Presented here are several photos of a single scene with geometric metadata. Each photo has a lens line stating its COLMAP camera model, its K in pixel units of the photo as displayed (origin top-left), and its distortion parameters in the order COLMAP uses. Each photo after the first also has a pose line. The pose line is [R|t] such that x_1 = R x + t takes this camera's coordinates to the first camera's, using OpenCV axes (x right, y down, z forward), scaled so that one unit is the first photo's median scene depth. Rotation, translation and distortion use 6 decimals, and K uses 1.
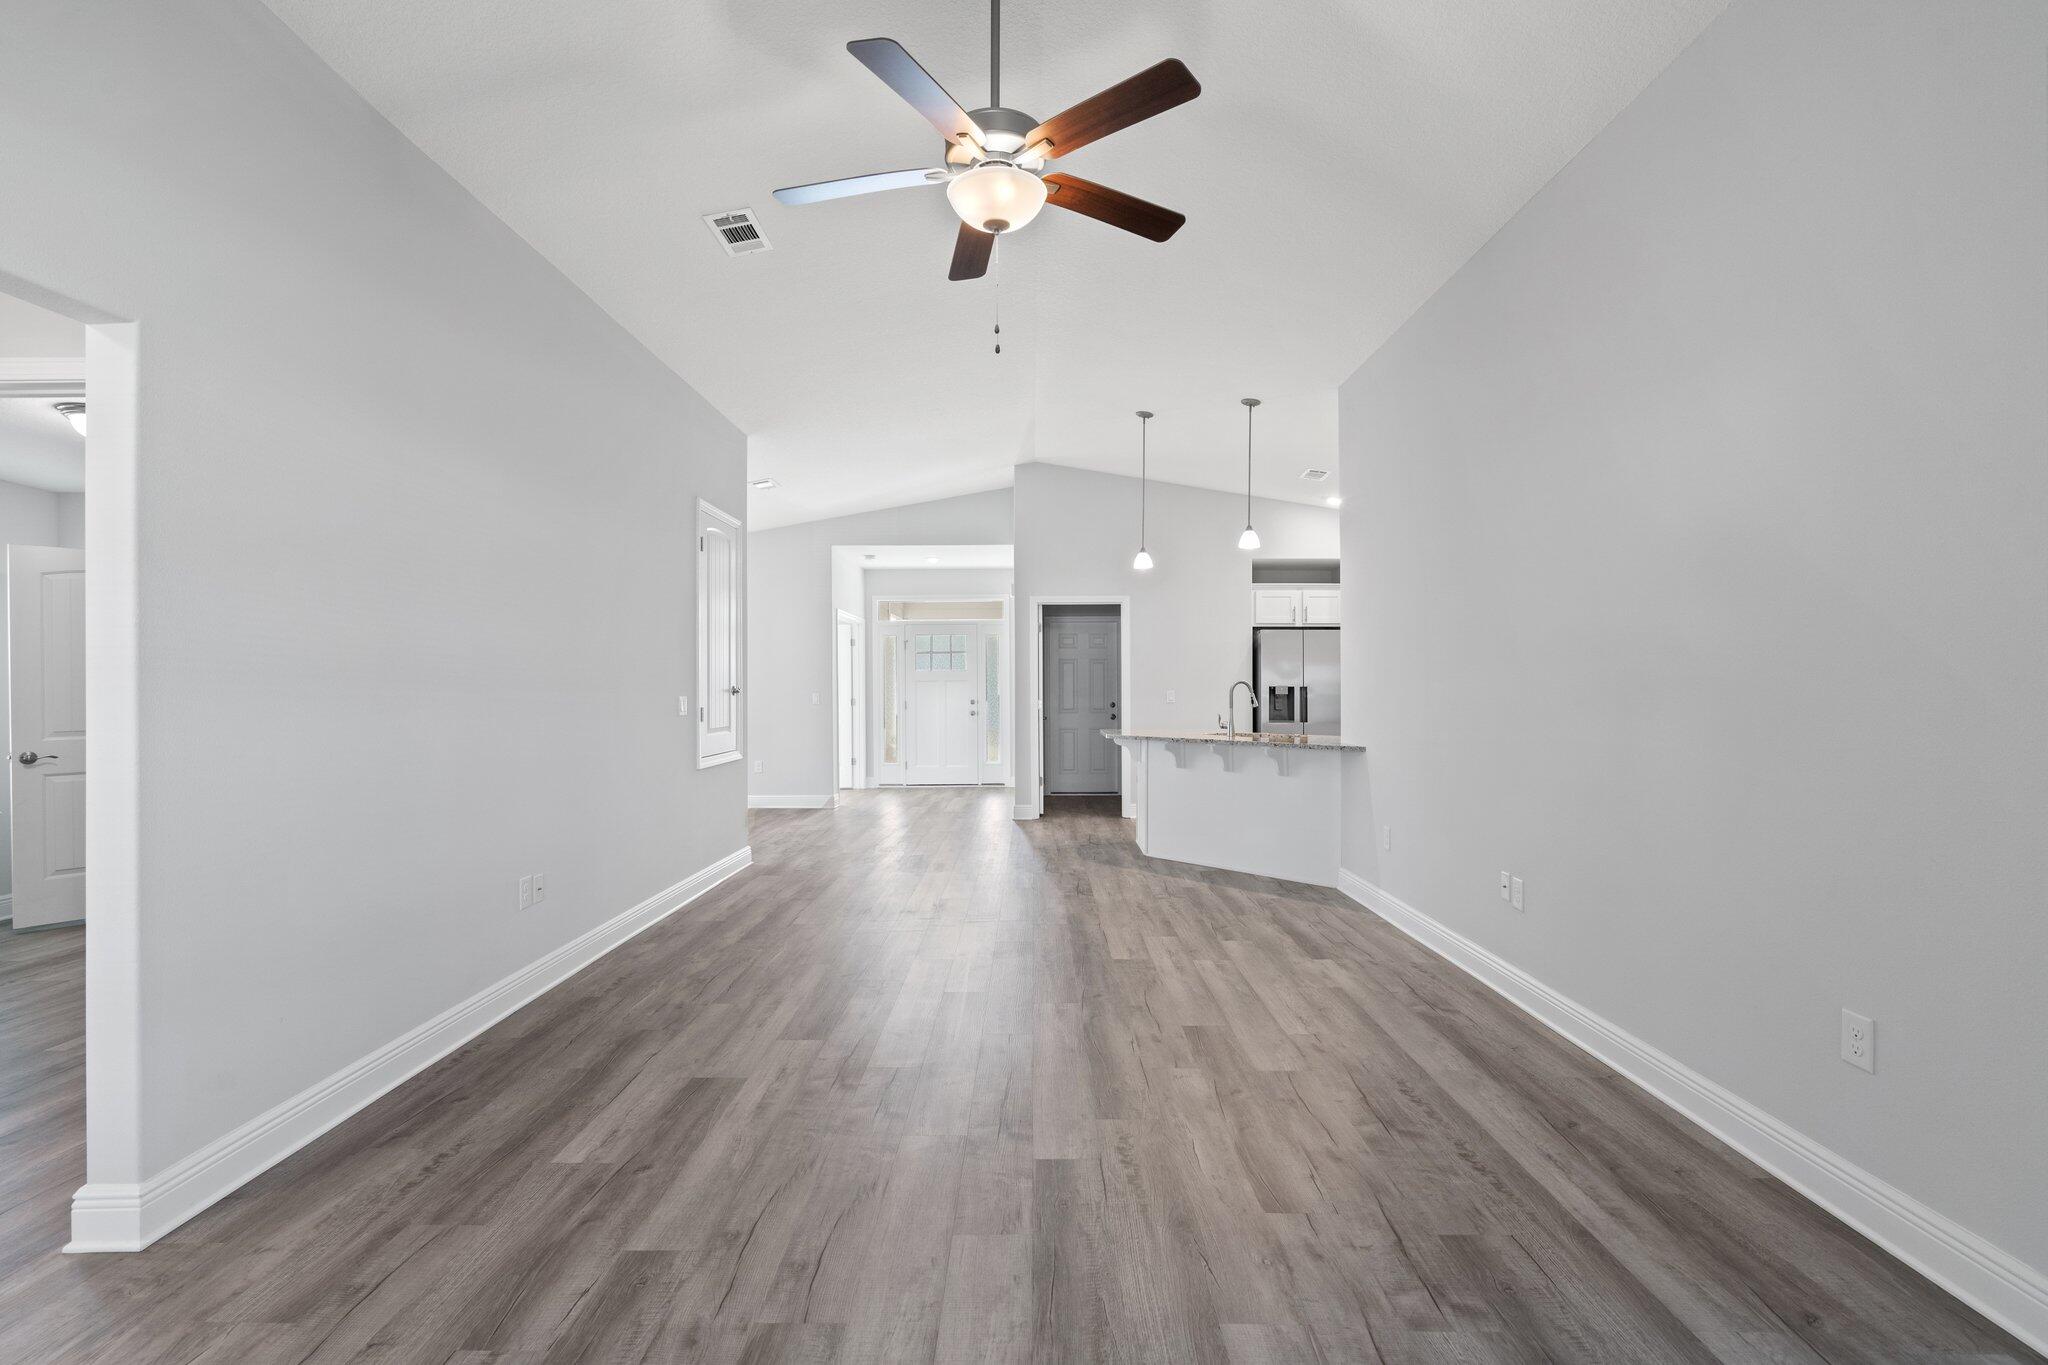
lens RADIAL K [[912.8, 0, 1029.3], [0, 912.8, 687.9], [0, 0, 1]] dist [0.001016, 0.000036]
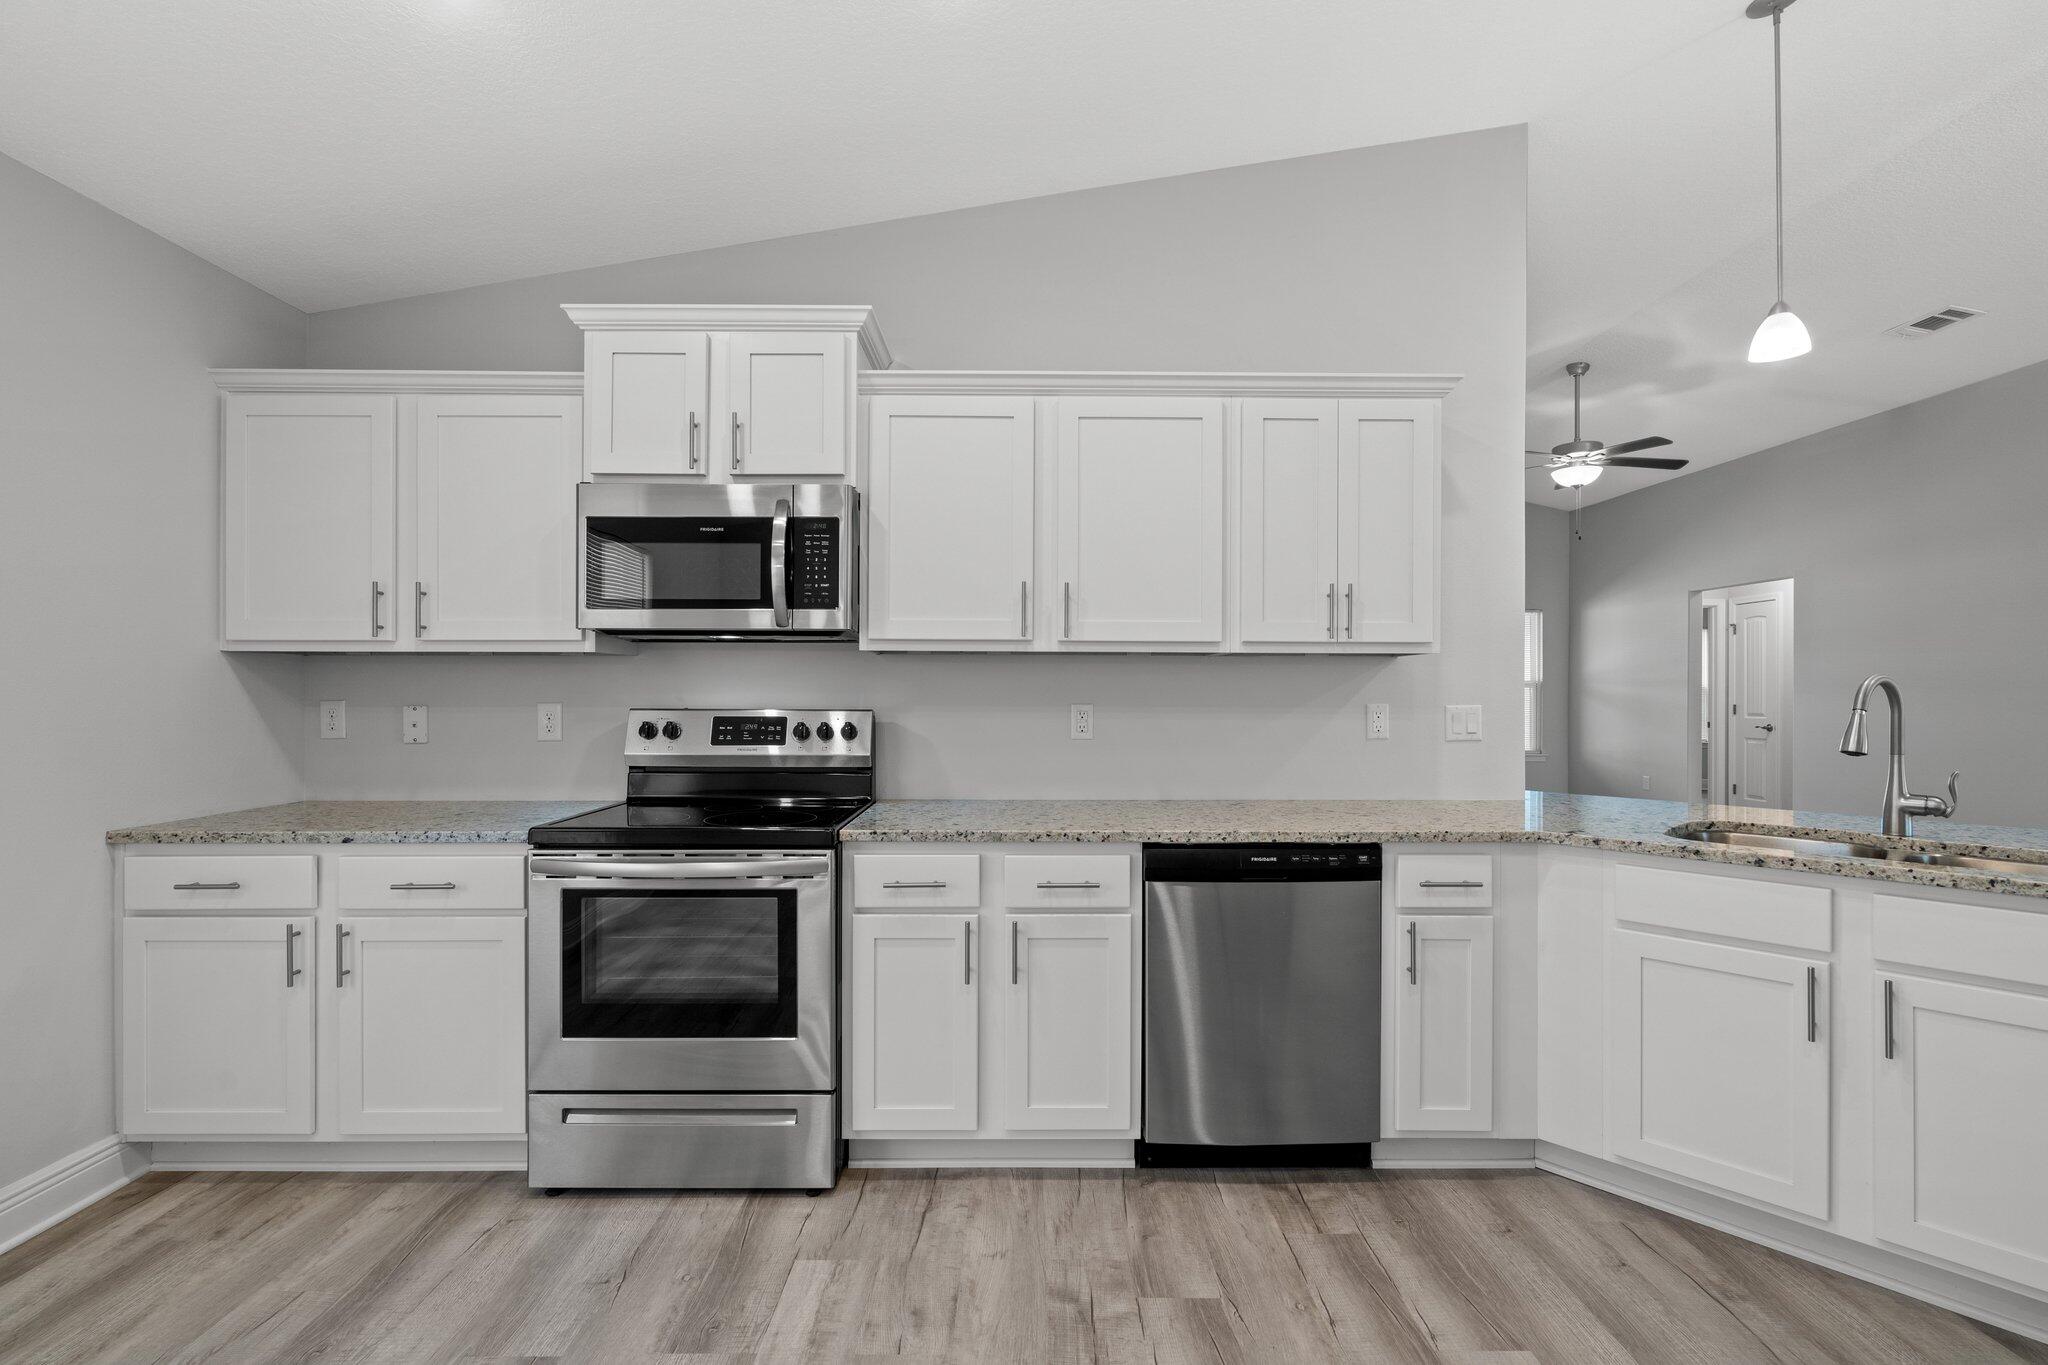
lens RADIAL K [[912.8, 0, 1029.3], [0, 912.8, 687.9], [0, 0, 1]] dist [0.001016, 0.000036]
pose [[-0.999953, 0.001915, -0.009527, 1.271105], [0.001935, 0.999996, -0.002080, -0.007861], [0.009523, -0.002098, -0.999952, 3.076277]]
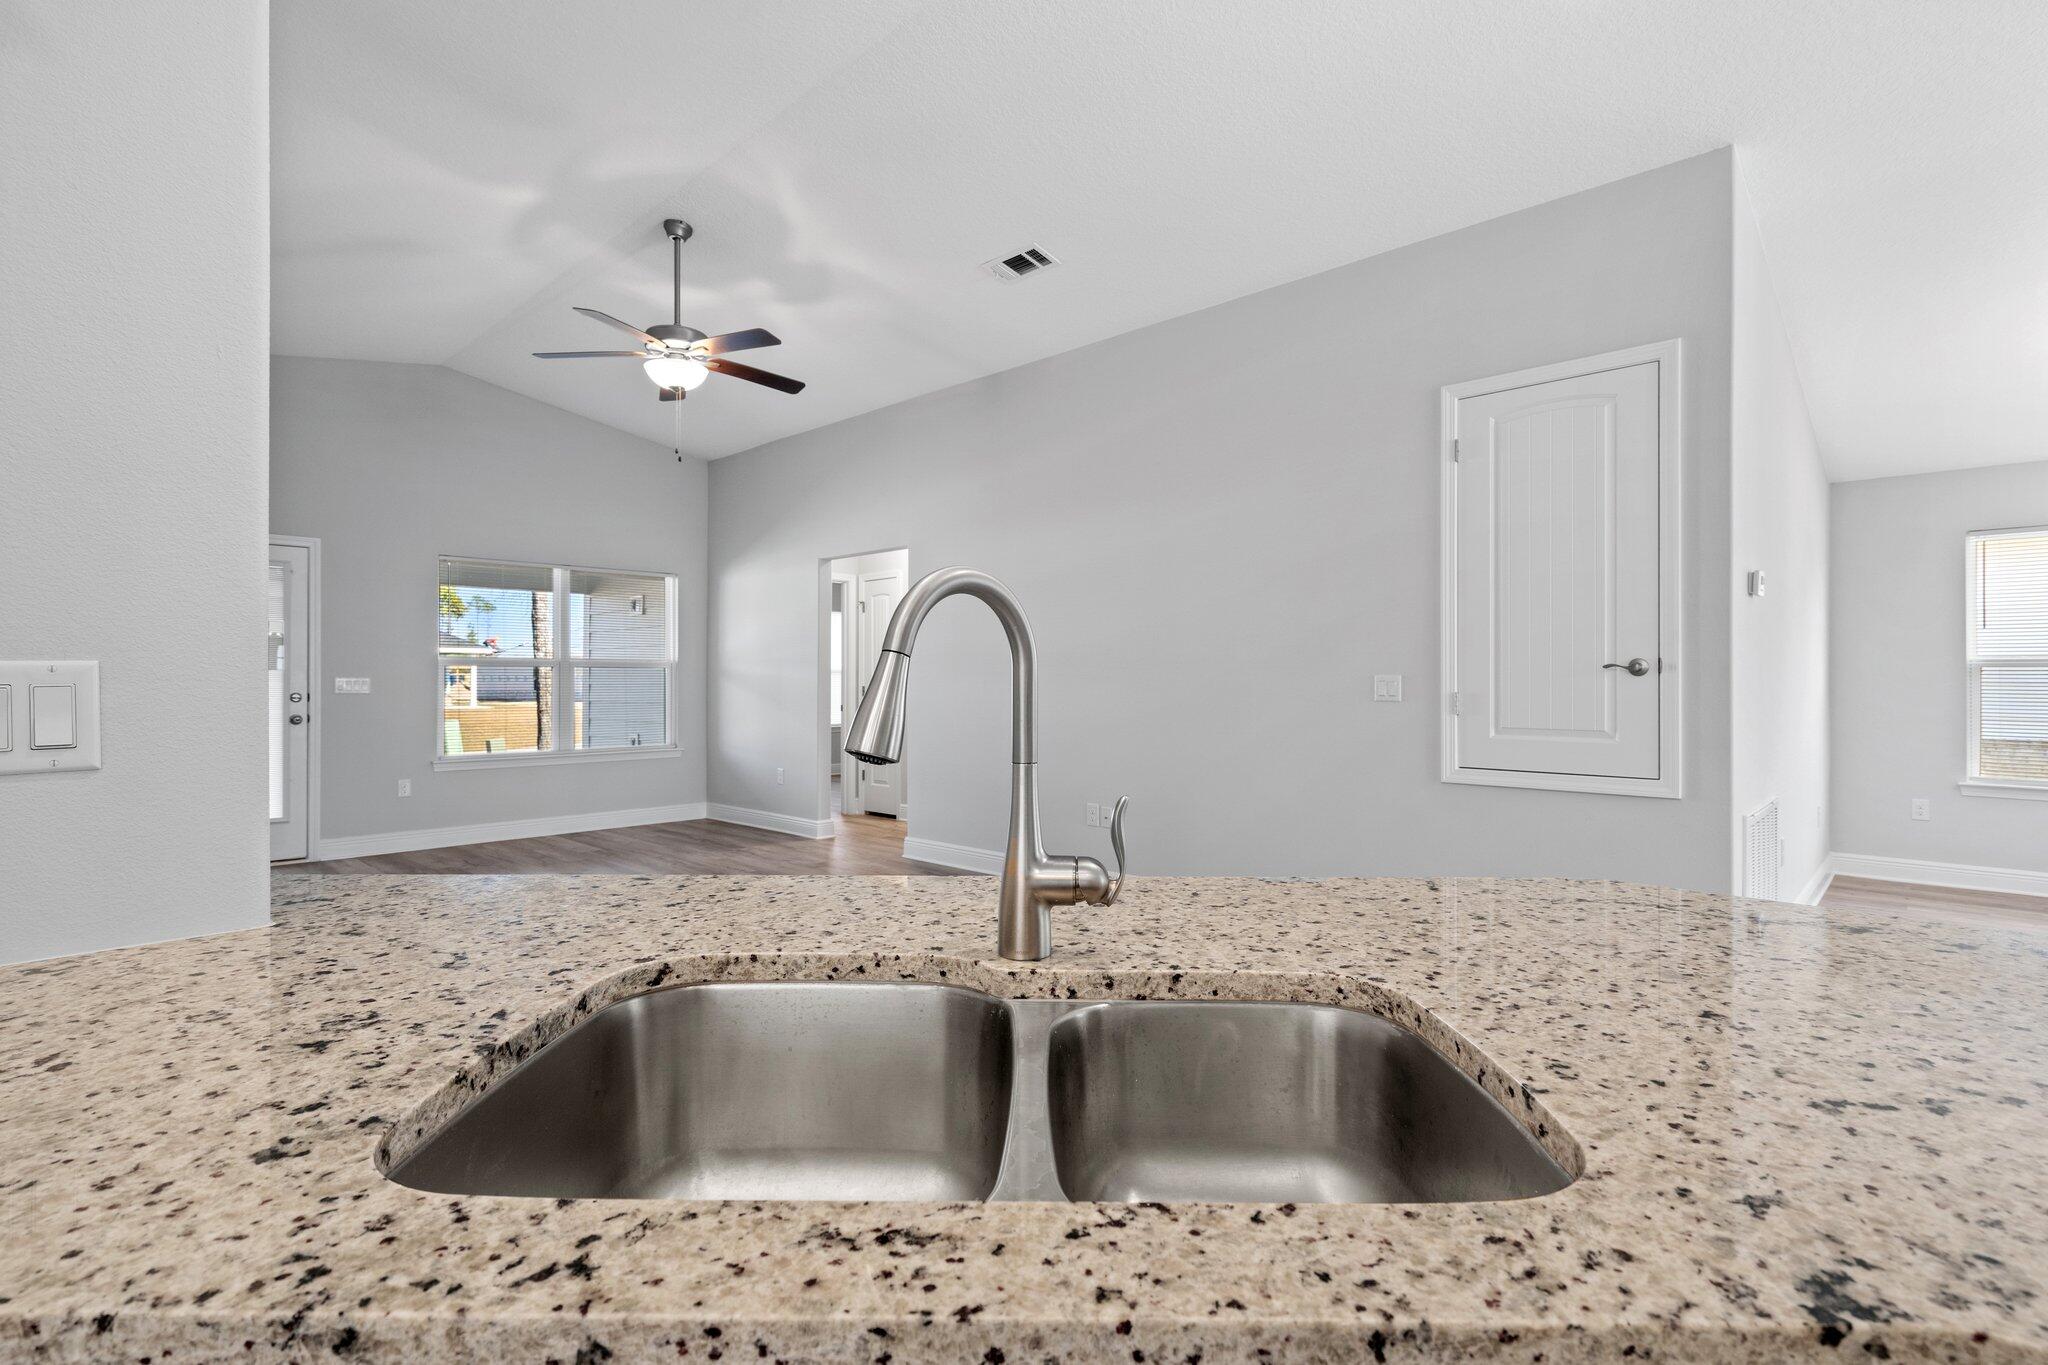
lens RADIAL K [[961.4, 0, 1024.0], [0, 961.4, 682.5], [0, 0, 1]] dist [0.002804, 0.000658]
pose [[-0.687444, 0.004782, -0.726221, 0.765593], [0.001707, 0.999986, 0.004969, 0.018901], [0.726235, 0.002176, -0.687443, 2.531212]]
